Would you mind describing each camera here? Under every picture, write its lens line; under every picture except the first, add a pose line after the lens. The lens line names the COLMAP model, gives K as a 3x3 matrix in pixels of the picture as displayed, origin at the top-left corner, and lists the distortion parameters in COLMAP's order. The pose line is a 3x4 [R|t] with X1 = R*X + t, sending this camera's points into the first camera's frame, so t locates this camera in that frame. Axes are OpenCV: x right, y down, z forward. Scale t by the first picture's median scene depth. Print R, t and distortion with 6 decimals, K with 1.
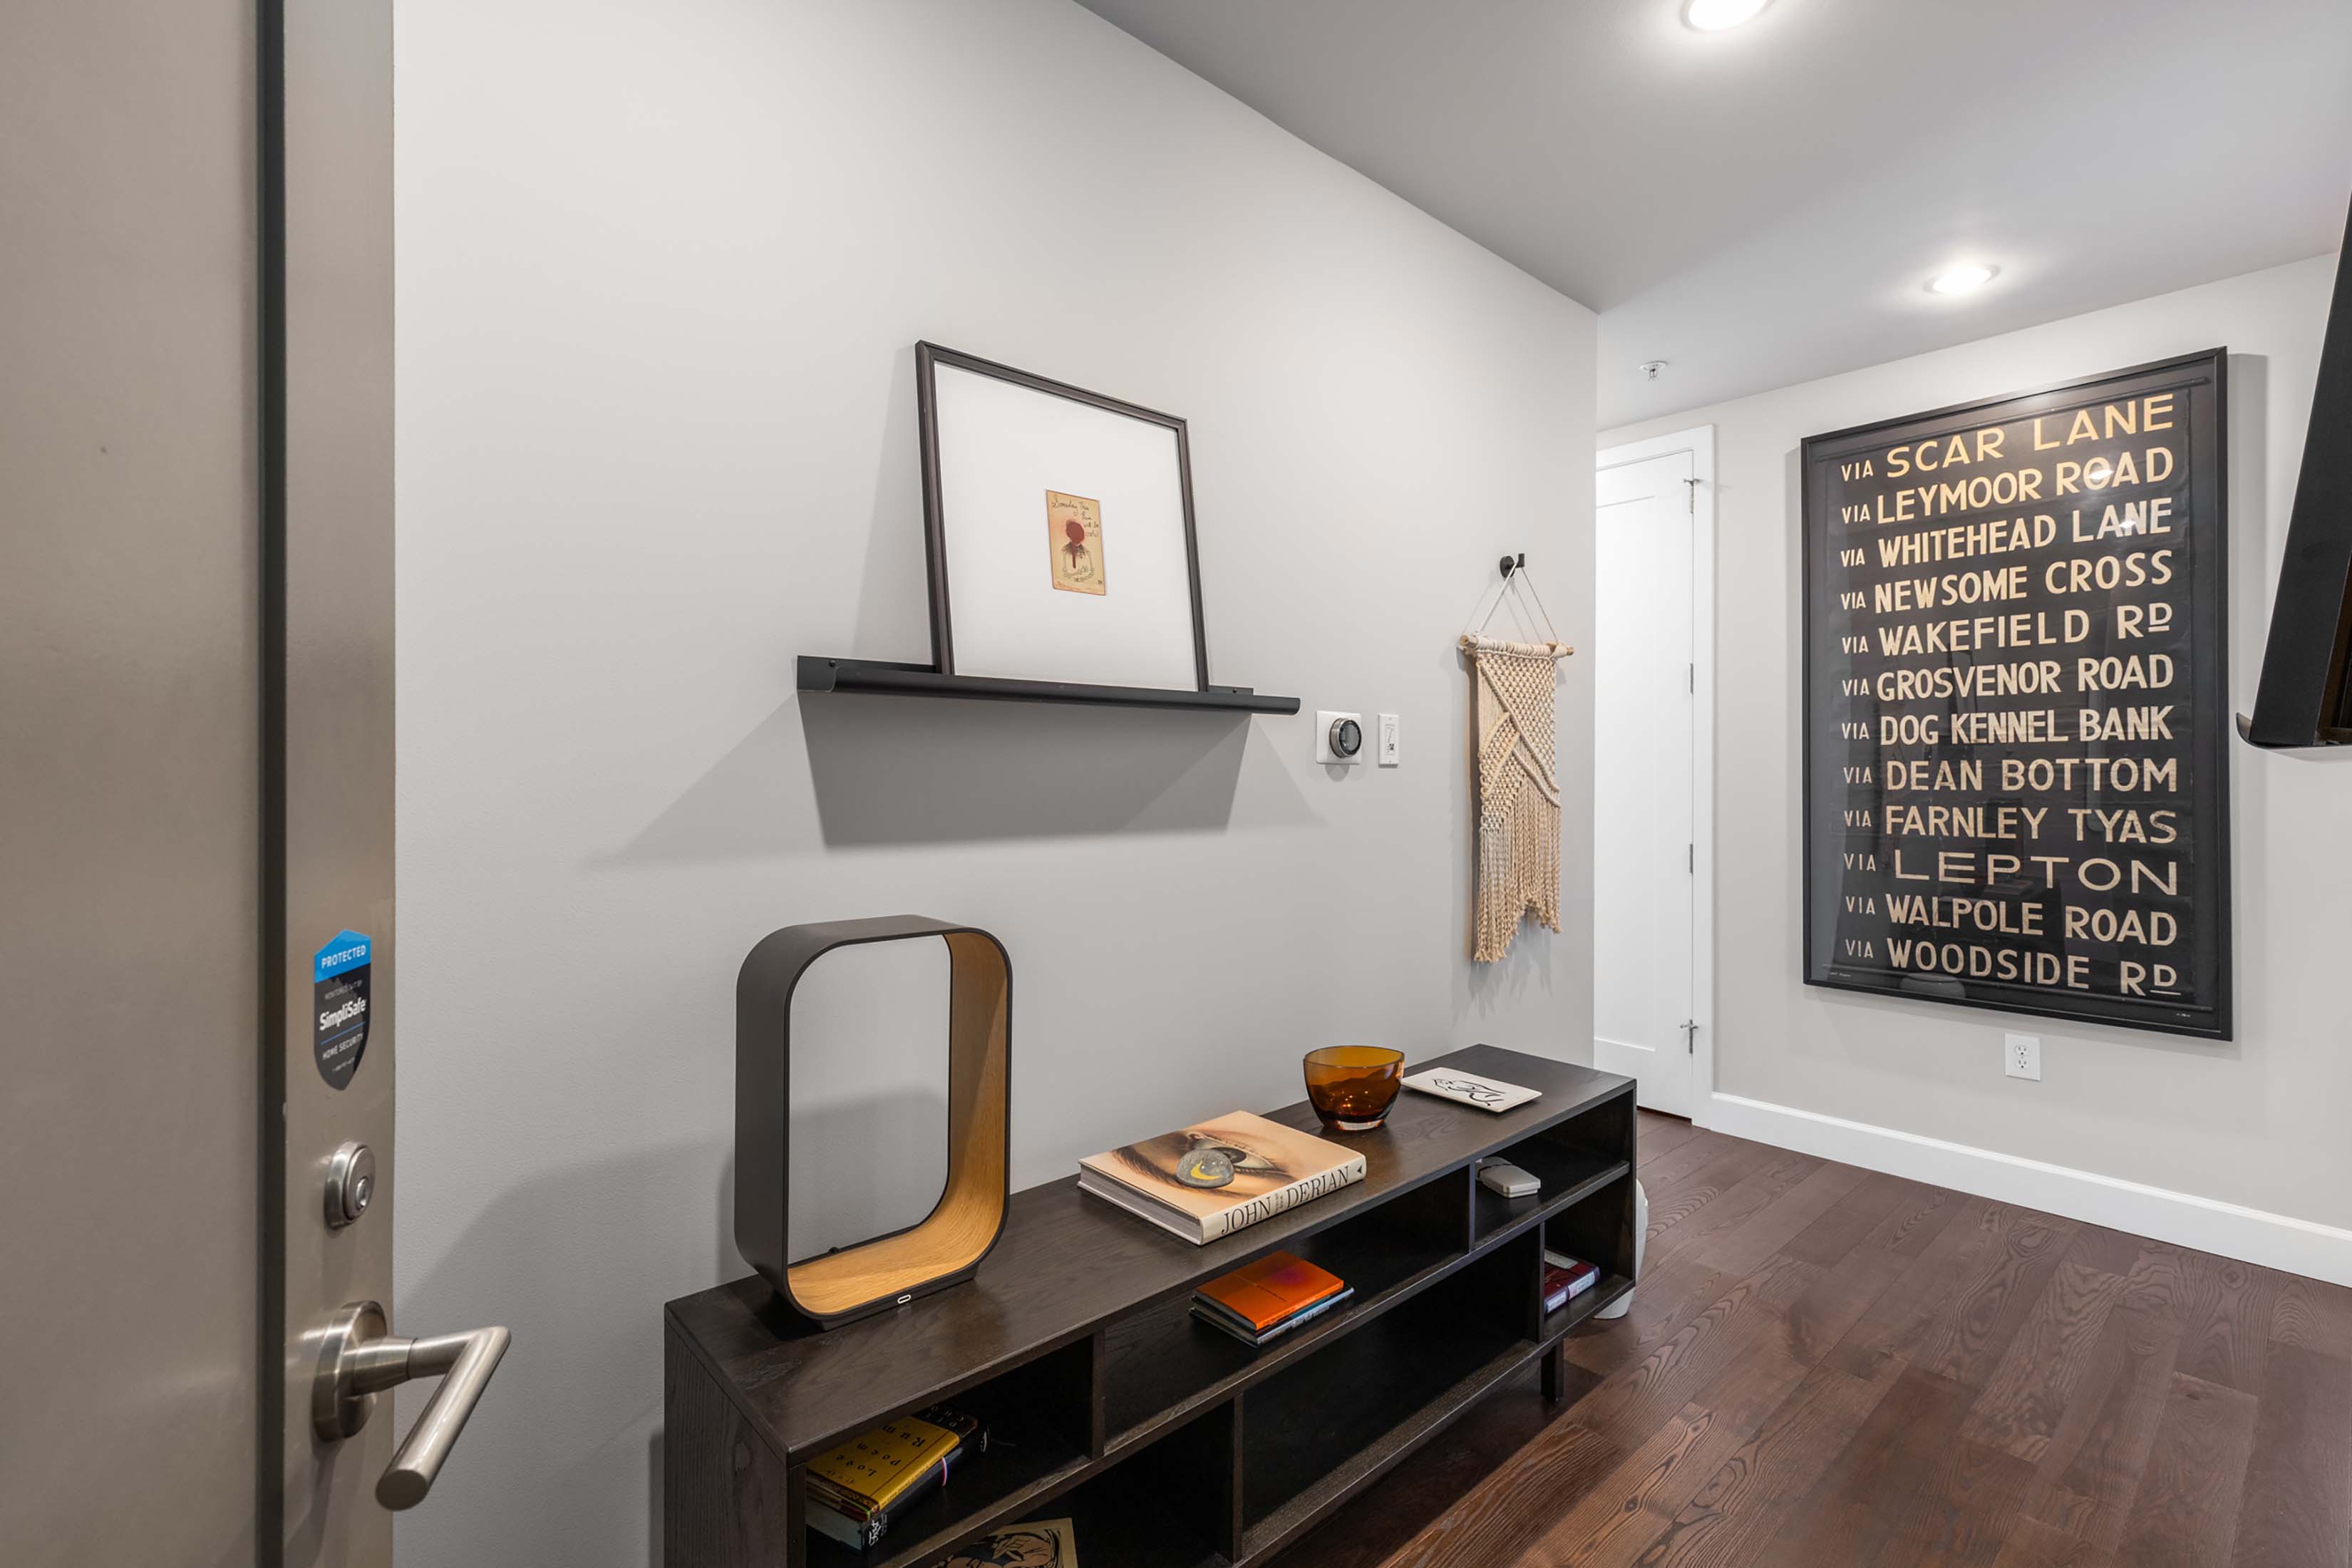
lens RADIAL K [[1062.0, 0, 1170.9], [0, 1062.0, 773.4], [0, 0, 1]] dist [0.008699, -0.002641]
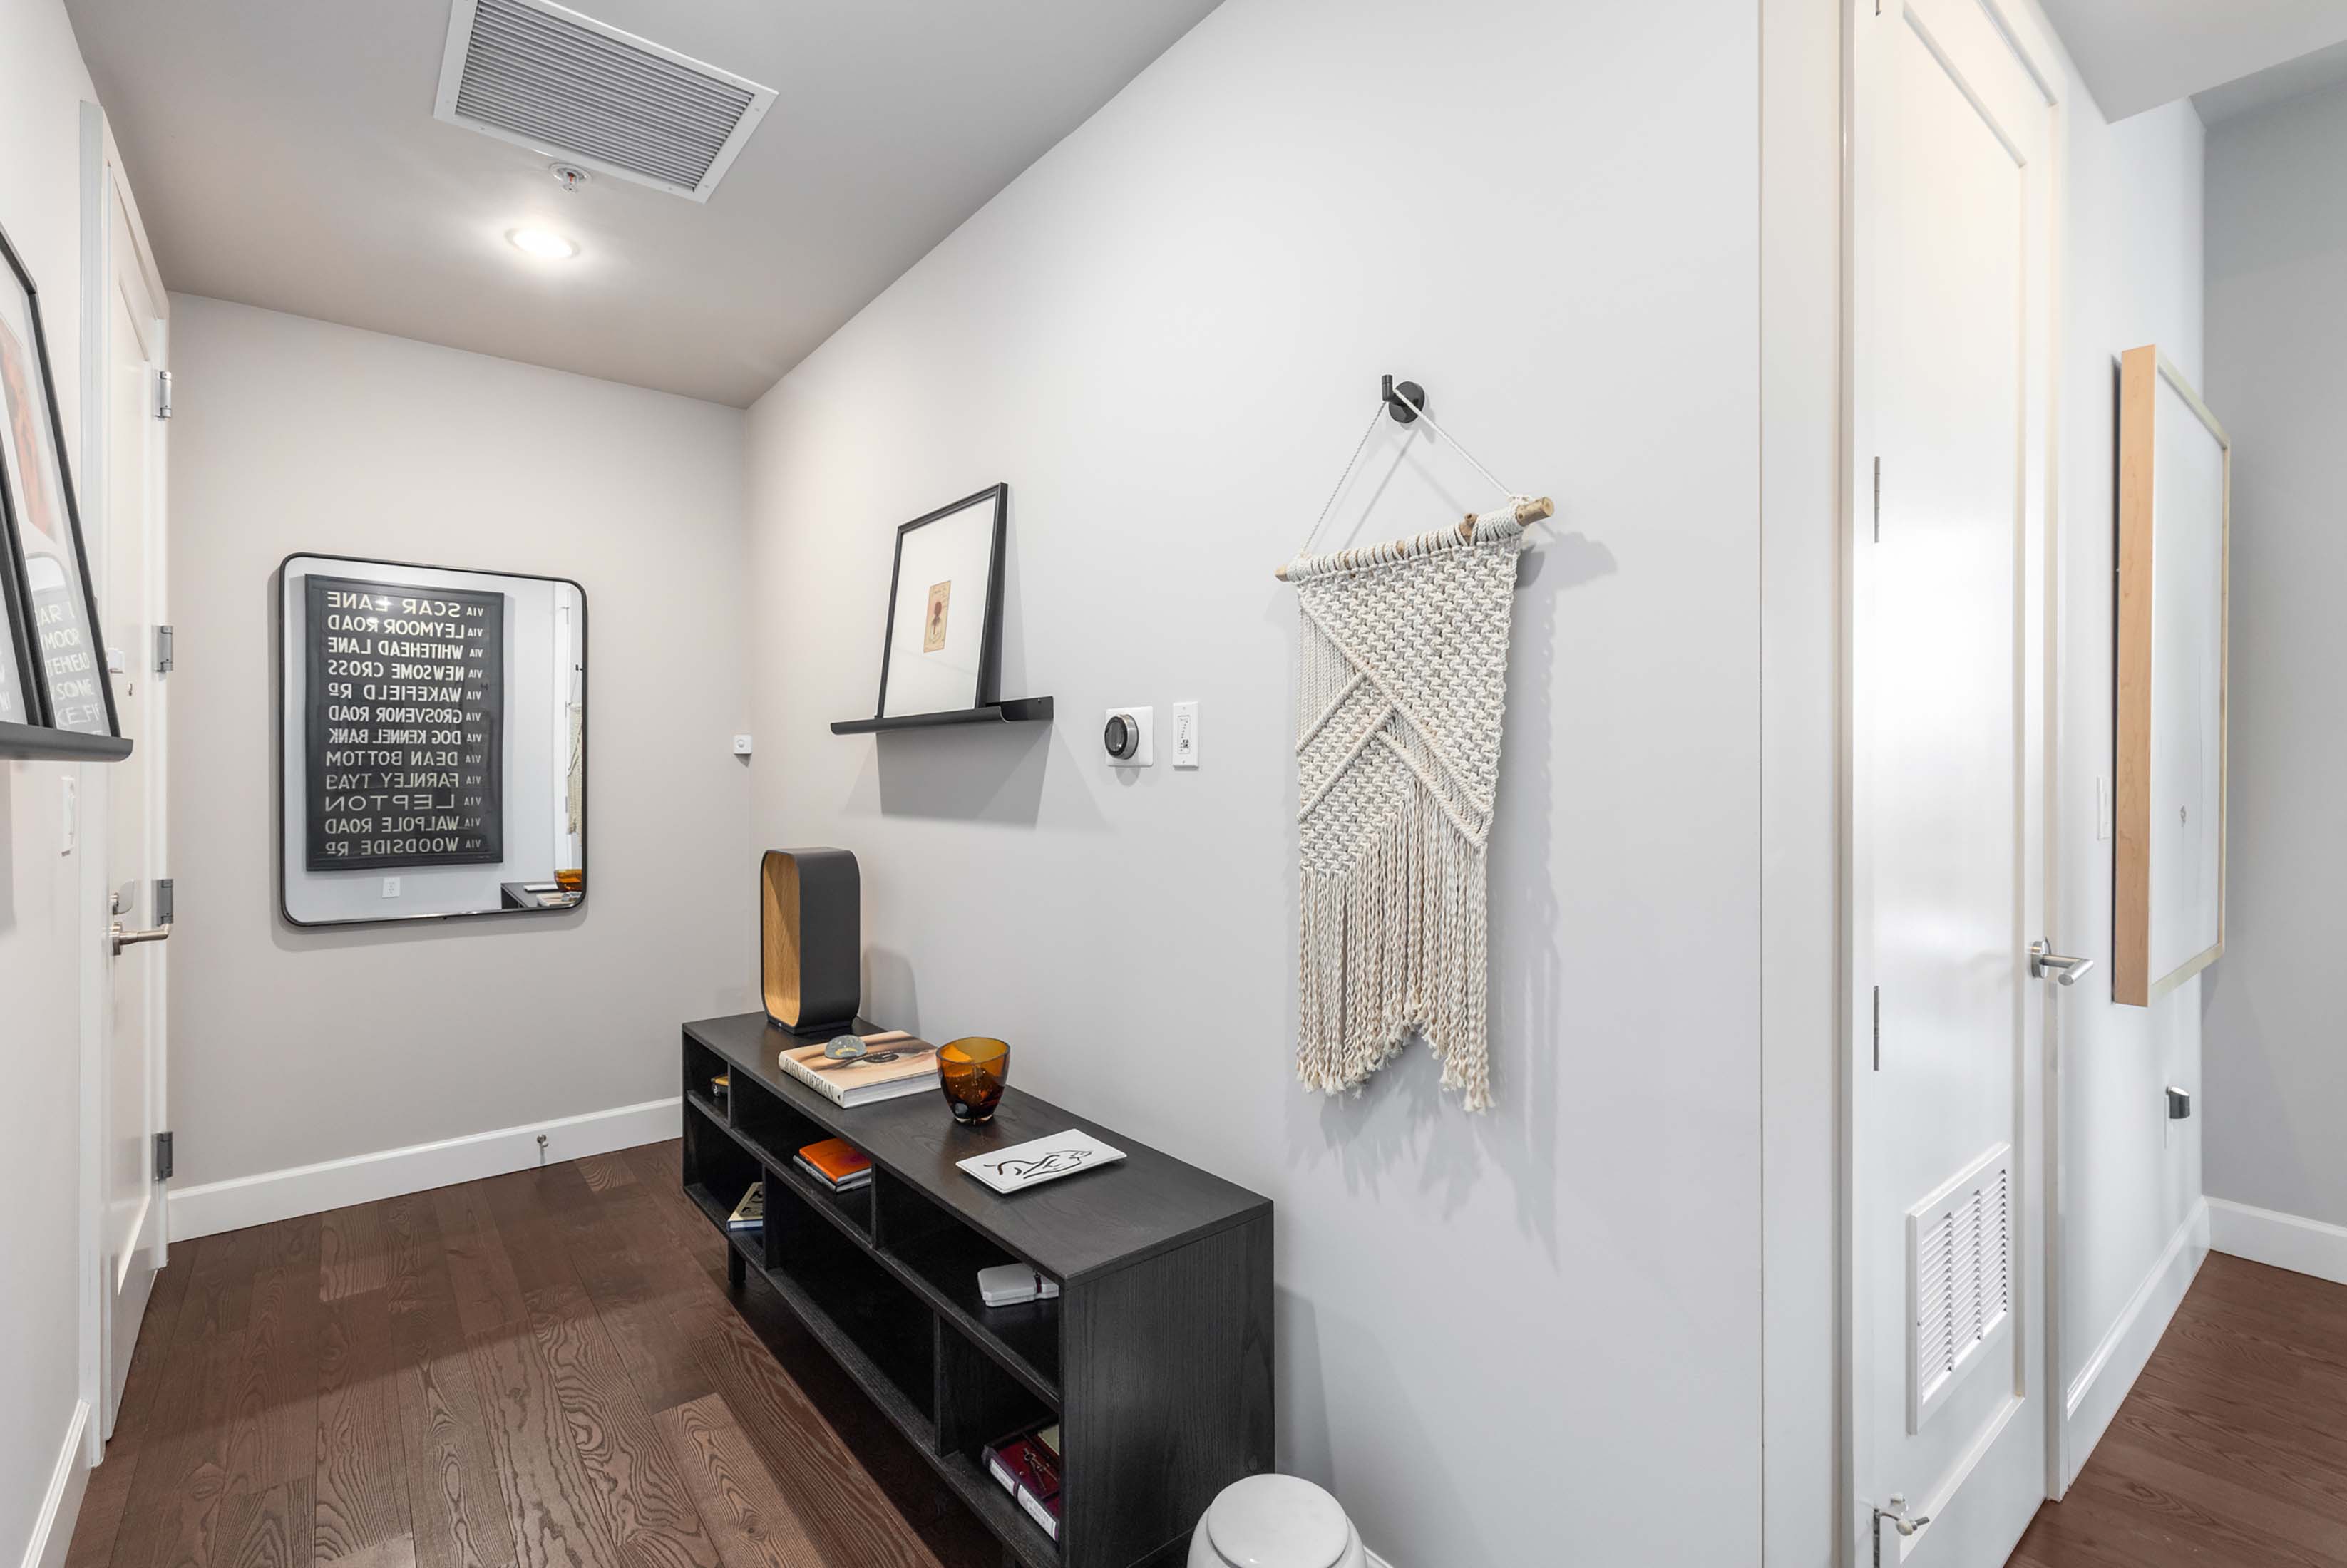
lens RADIAL K [[1059.5, 0, 1167.6], [0, 1059.5, 776.9], [0, 0, 1]] dist [0.008699, -0.002641]
pose [[-0.057552, 0.001366, -0.998342, 1.046611], [-0.006846, 0.999975, 0.001763, -0.002013], [0.998319, 0.006936, -0.057541, 1.094508]]
